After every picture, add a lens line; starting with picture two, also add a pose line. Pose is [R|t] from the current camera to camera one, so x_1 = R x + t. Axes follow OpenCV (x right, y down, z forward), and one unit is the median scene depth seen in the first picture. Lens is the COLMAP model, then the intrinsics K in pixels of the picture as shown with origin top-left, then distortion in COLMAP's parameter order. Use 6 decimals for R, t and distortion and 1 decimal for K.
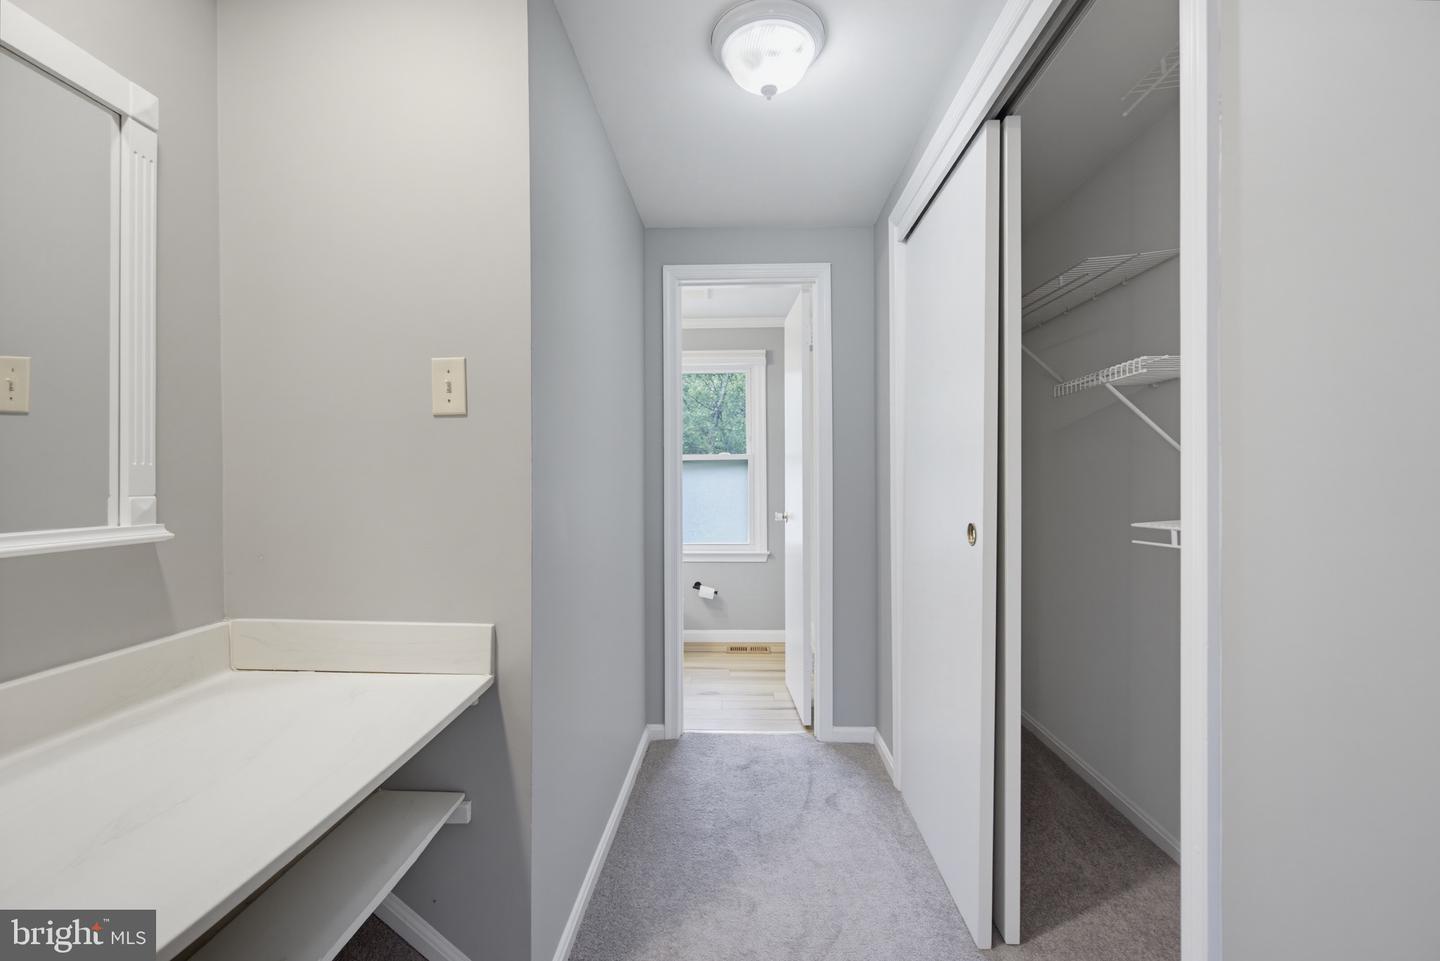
lens RADIAL K [[636.1, 0, 705.5], [0, 636.1, 482.8], [0, 0, 1]] dist [-0.000194, 0.000625]
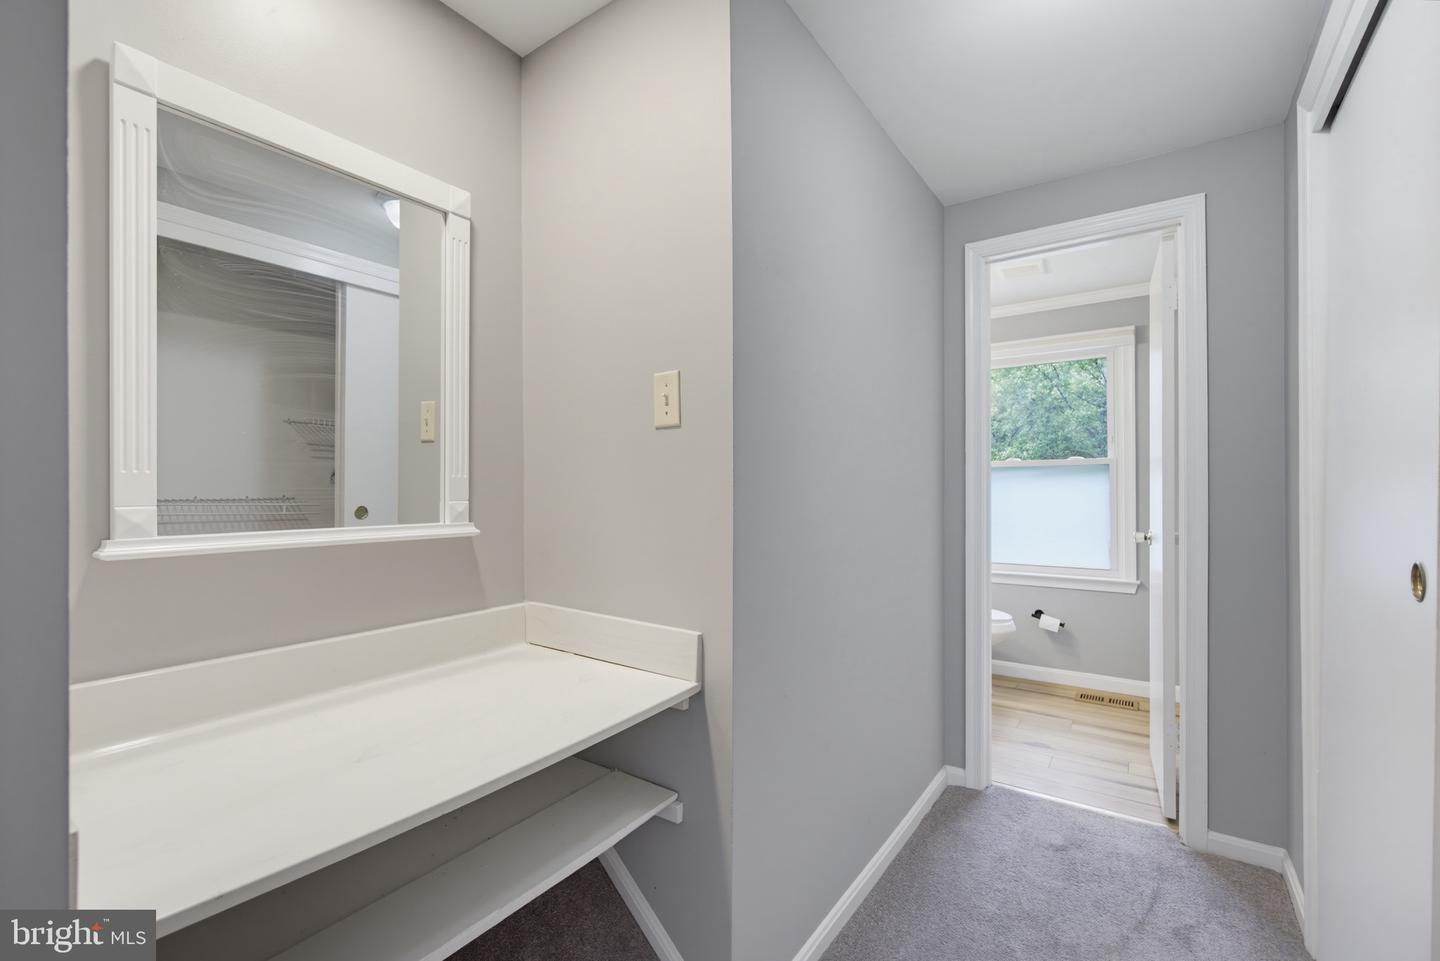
lens RADIAL K [[628.1, 0, 692.2], [0, 628.1, 490.5], [0, 0, 1]] dist [0.003879, 0.000309]
pose [[0.841507, 0.003347, -0.540236, 0.095323], [-0.004811, 0.999988, -0.001299, -0.000546], [0.540225, 0.003693, 0.841513, 0.077899]]
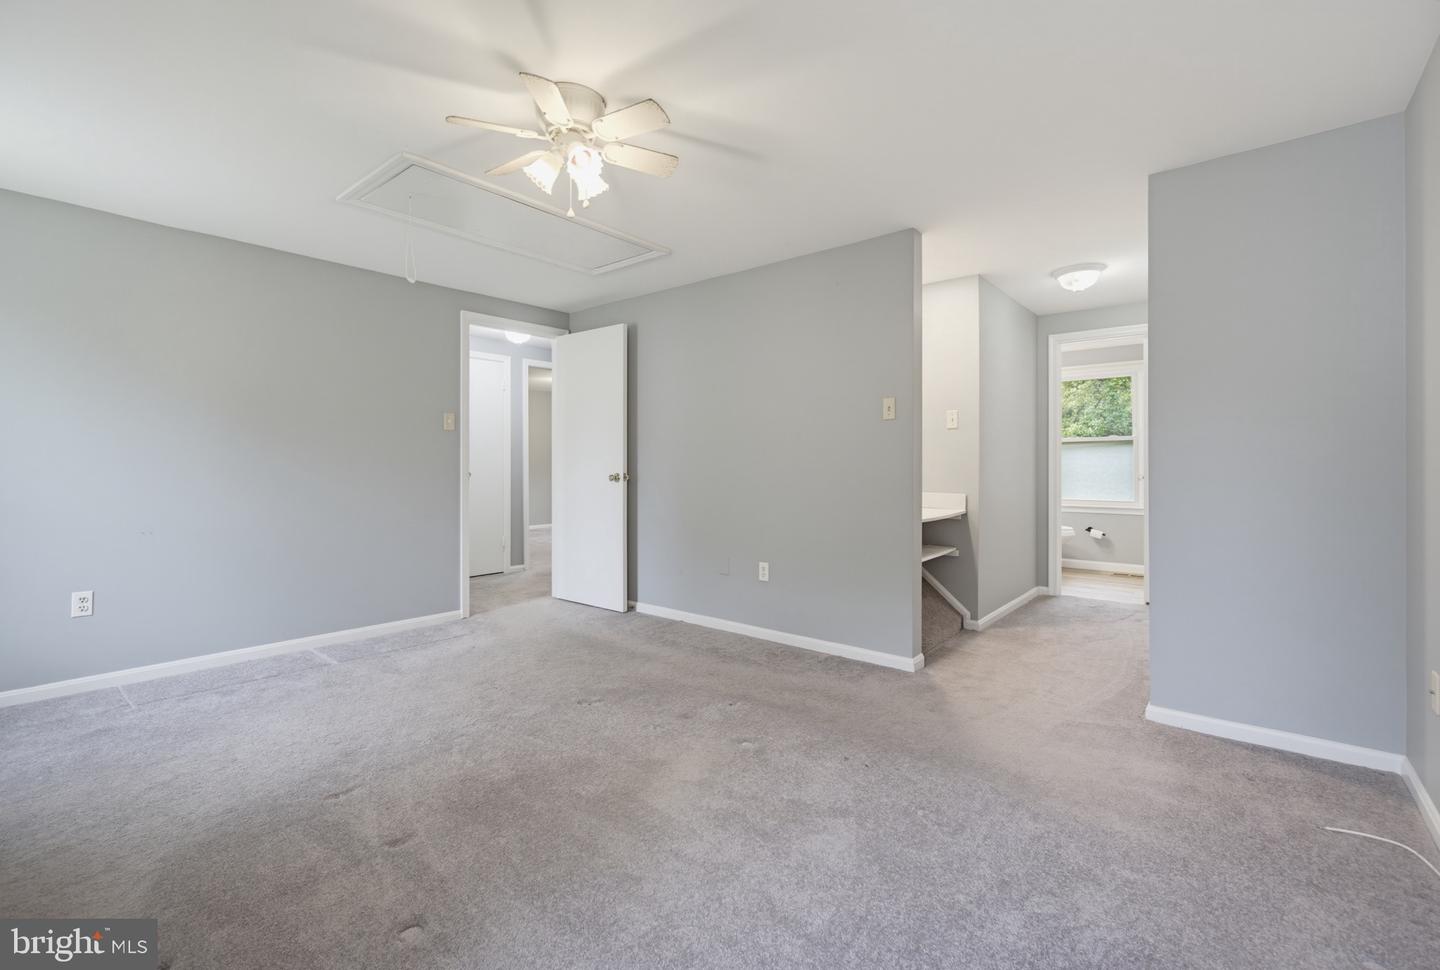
lens RADIAL K [[625.7, 0, 720.9], [0, 625.7, 461.6], [0, 0, 1]] dist [-0.001160, 0.000017]
pose [[0.811375, 0.005145, -0.584503, 0.245281], [-0.008658, 0.999957, -0.003217, 0.039494], [0.584462, 0.007671, 0.811385, -1.113137]]
